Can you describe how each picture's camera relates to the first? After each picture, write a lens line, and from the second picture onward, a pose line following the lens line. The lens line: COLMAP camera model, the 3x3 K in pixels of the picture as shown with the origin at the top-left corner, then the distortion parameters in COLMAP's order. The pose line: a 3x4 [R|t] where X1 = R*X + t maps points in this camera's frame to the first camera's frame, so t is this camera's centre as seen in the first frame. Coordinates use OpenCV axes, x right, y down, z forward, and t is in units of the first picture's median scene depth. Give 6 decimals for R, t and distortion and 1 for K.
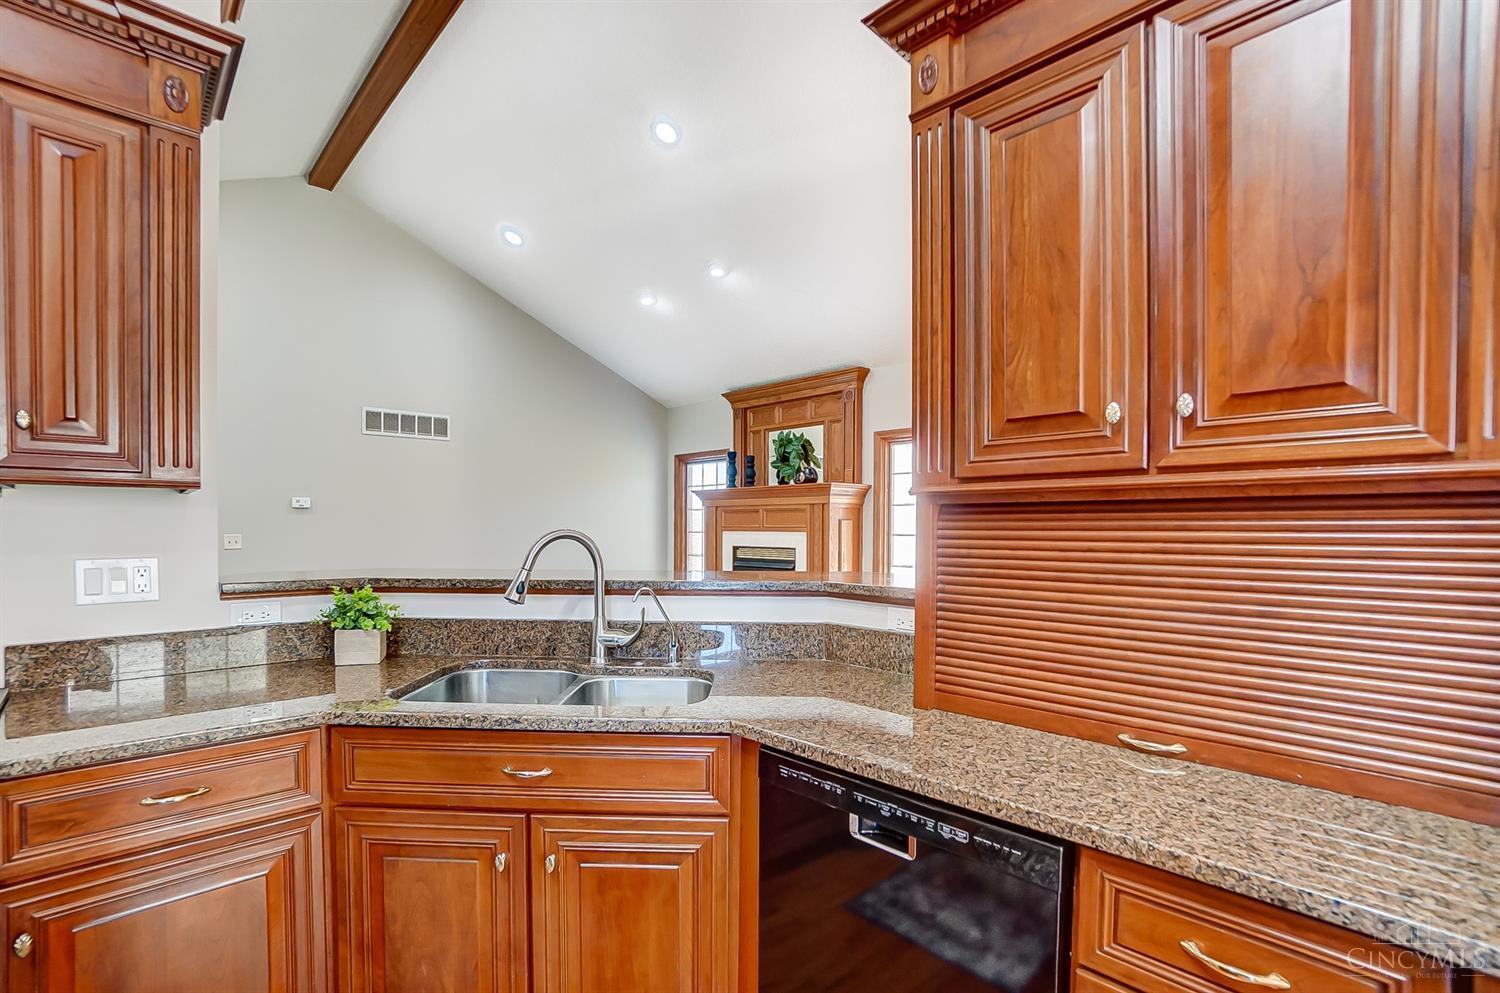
lens RADIAL K [[670.7, 0, 738.3], [0, 670.7, 527.0], [0, 0, 1]] dist [0.014636, 0.000012]
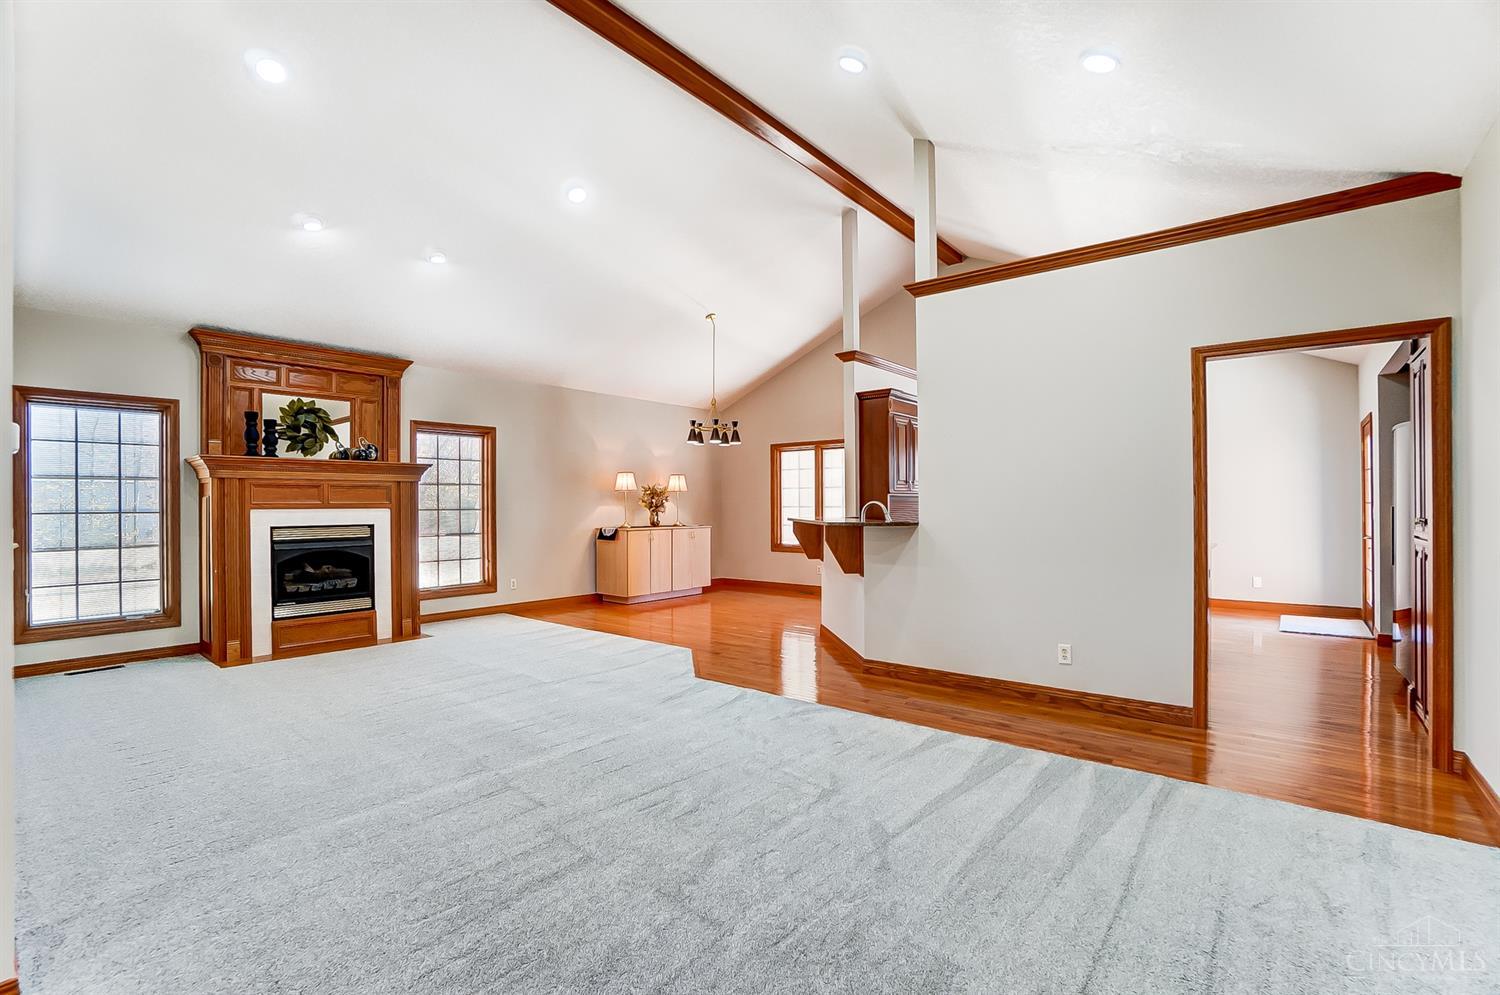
lens RADIAL K [[686.1, 0, 750.0], [0, 686.1, 497.5], [0, 0, 1]] dist [-0.064492, 0.028330]
pose [[-0.131044, 0.008361, 0.991341, -0.917948], [0.007729, 0.999943, -0.007411, 0.002132], [-0.991346, 0.006691, -0.131101, 0.521707]]
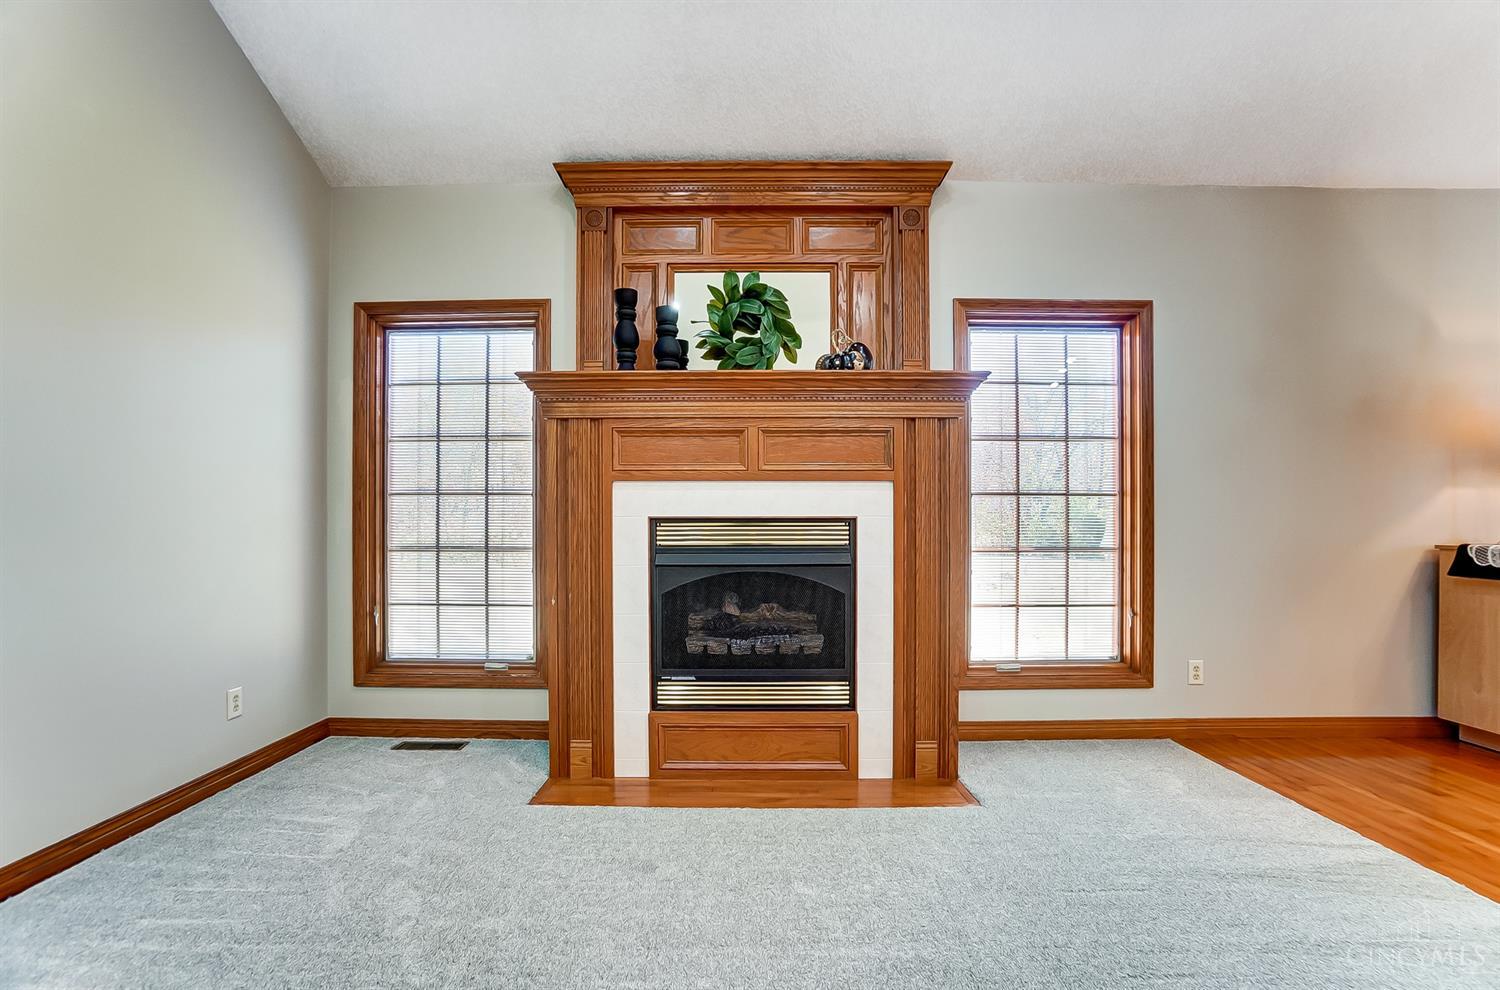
lens RADIAL K [[646.5, 0, 747.8], [0, 646.5, 533.6], [0, 0, 1]] dist [-0.054871, 0.021581]
pose [[0.695326, -0.006629, 0.718664, -0.246461], [0.002863, 0.999975, 0.006453, 0.035758], [-0.718689, -0.002430, 0.695328, 0.691300]]
